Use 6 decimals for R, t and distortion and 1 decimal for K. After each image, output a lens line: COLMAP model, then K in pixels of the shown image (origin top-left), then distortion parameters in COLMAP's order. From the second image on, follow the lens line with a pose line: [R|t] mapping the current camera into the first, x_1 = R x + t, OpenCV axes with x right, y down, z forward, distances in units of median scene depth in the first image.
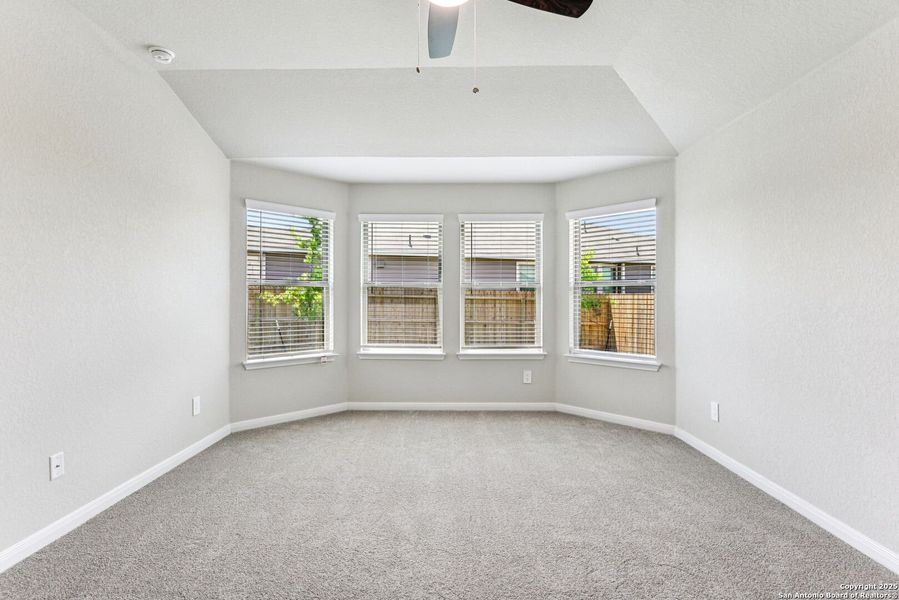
lens RADIAL K [[429.5, 0, 446.8], [0, 429.5, 296.7], [0, 0, 1]] dist [-0.015110, -0.001018]
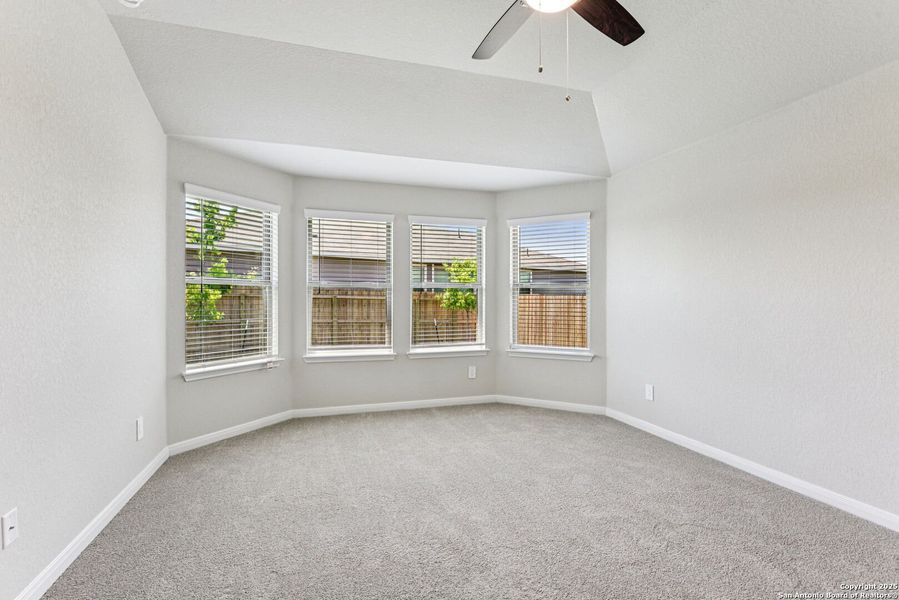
lens RADIAL K [[410.6, 0, 449.5], [0, 410.6, 300.0], [0, 0, 1]] dist [-0.012888, -0.001294]
pose [[0.953476, -0.001073, 0.301467, -0.184057], [-0.001236, 0.999971, 0.007468, -0.000227], [-0.301466, -0.007493, 0.953447, 0.049704]]
